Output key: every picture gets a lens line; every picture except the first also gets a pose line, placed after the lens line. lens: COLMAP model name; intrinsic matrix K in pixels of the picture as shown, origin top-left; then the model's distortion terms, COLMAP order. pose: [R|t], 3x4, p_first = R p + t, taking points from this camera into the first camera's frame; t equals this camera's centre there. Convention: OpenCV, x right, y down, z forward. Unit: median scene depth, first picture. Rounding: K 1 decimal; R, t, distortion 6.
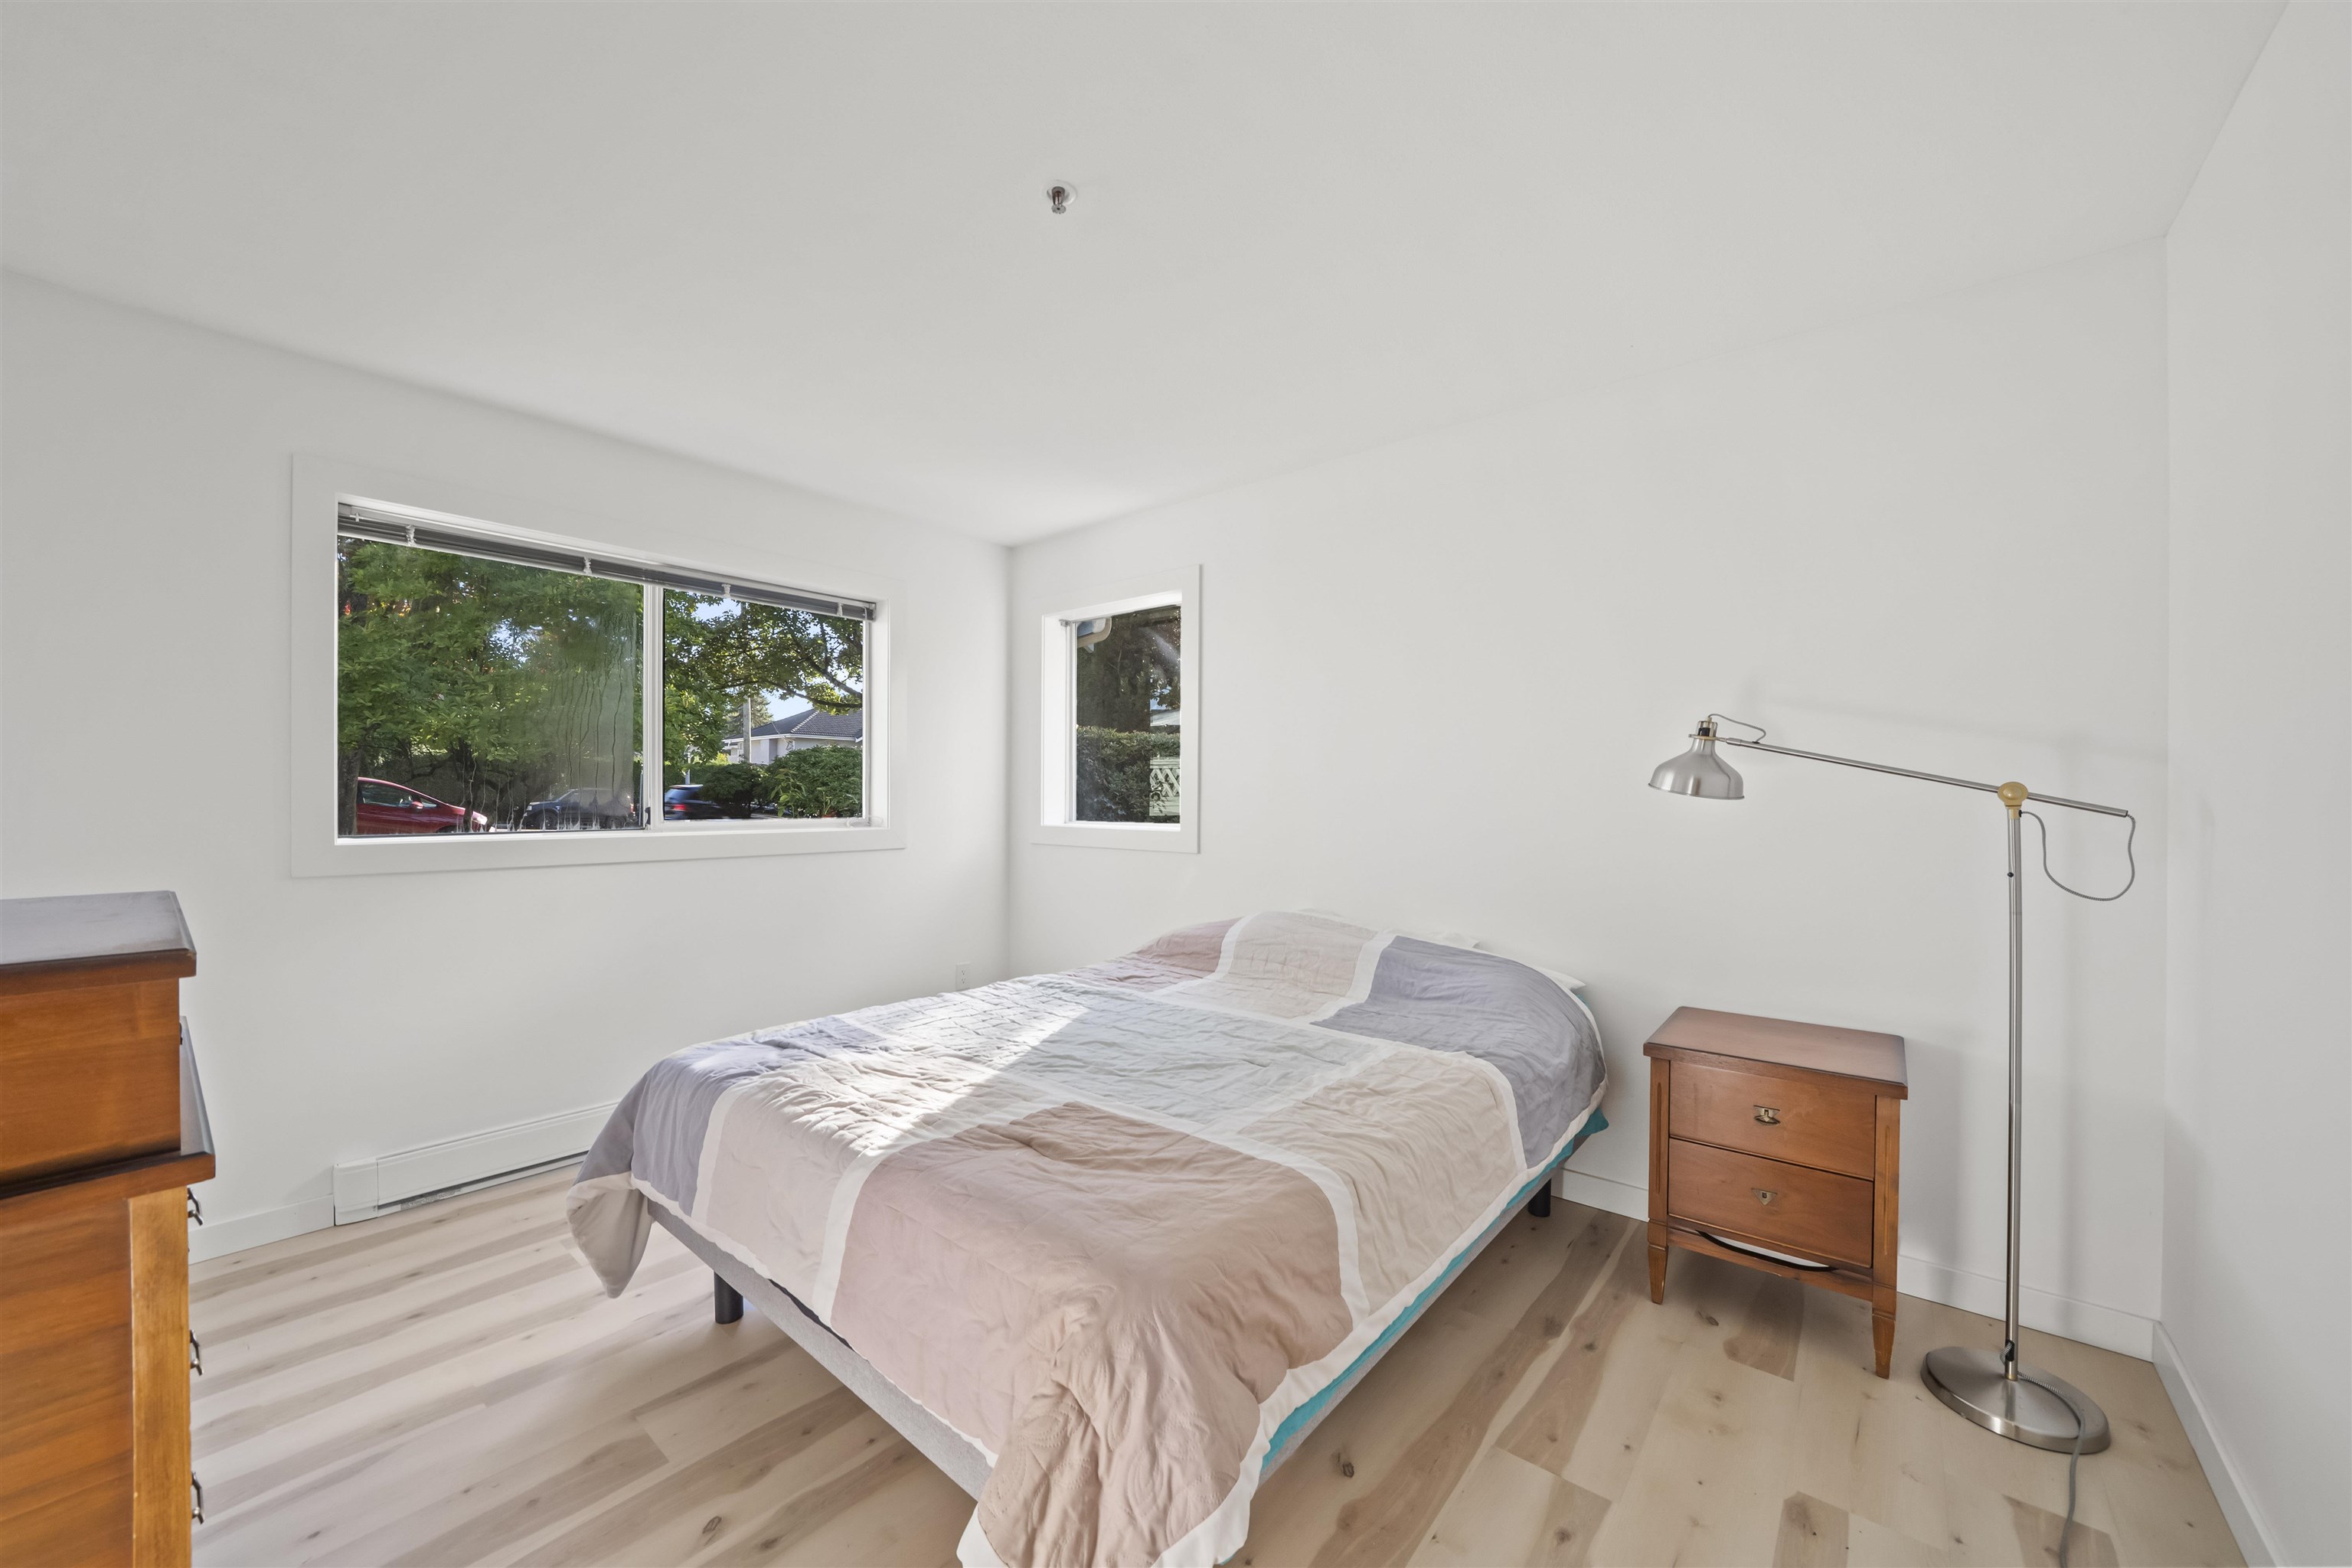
lens RADIAL K [[858.5, 0, 1175.3], [0, 858.5, 791.5], [0, 0, 1]] dist [-0.014045, -0.000007]
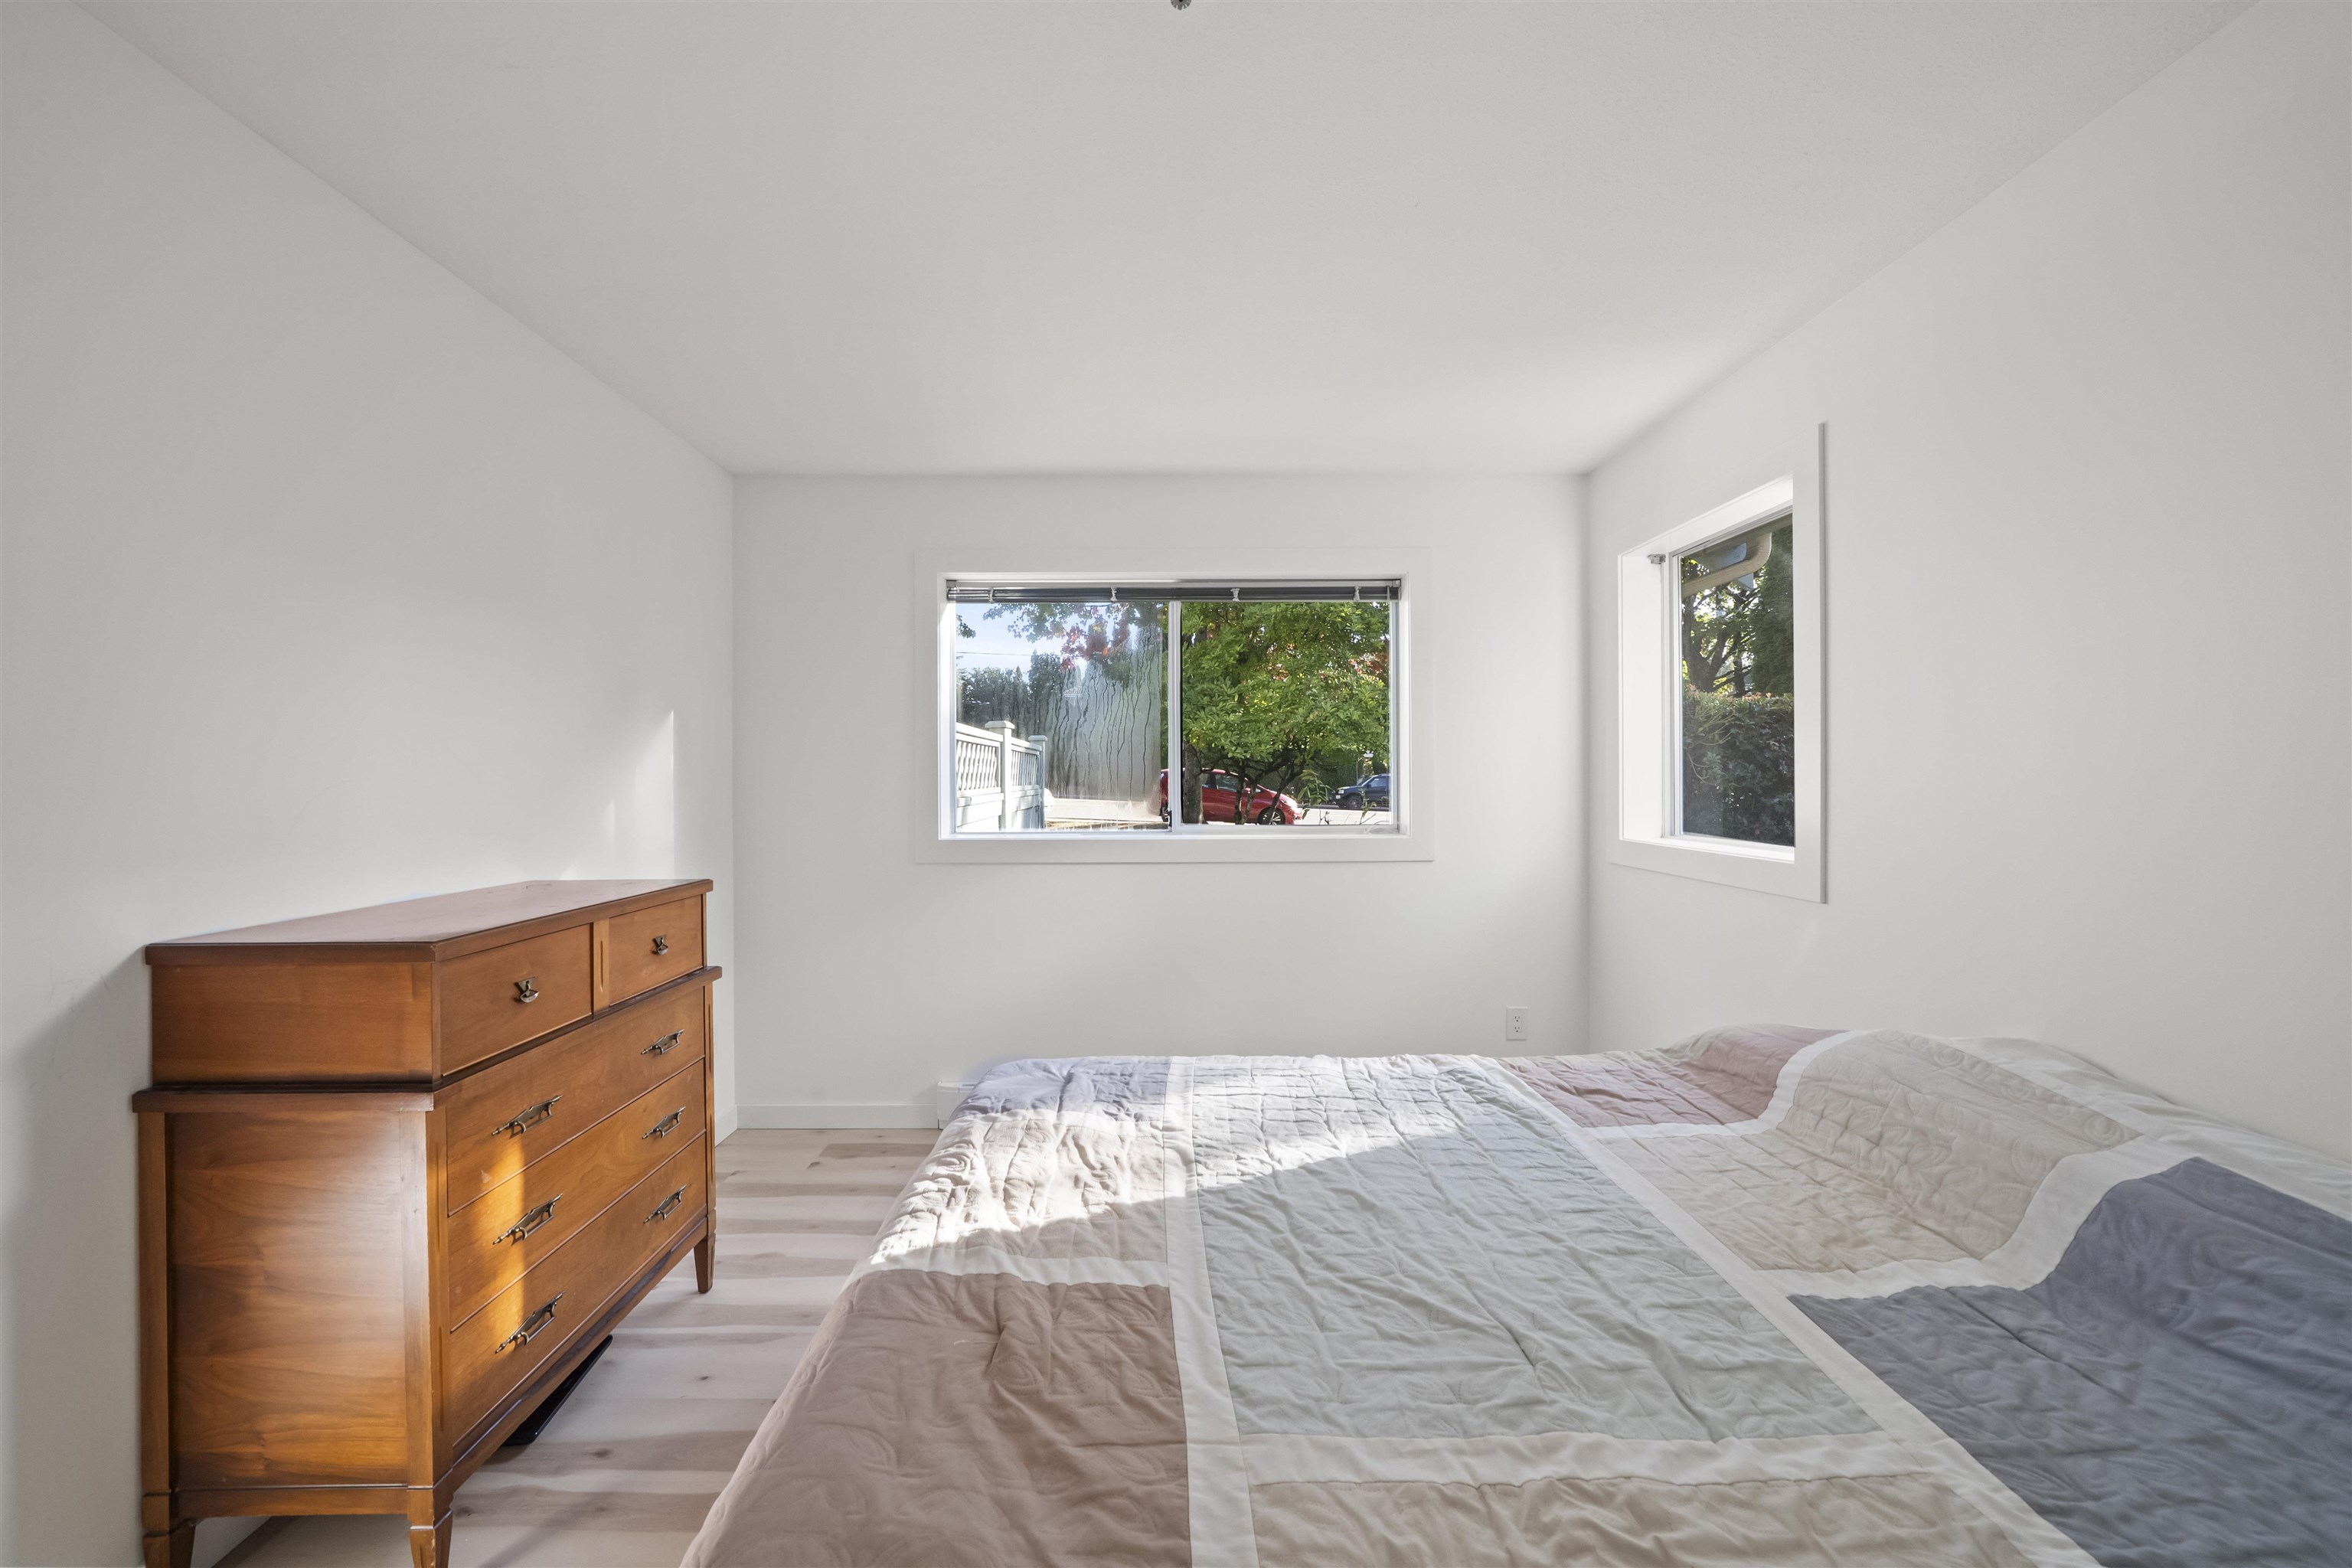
lens RADIAL K [[879.1, 0, 1180.4], [0, 879.1, 773.1], [0, 0, 1]] dist [-0.010986, 0.000489]
pose [[0.651633, -0.010547, -0.758461, 0.315609], [0.011239, 0.999928, -0.004249, -0.033661], [0.758451, -0.005756, 0.651705, 0.412186]]
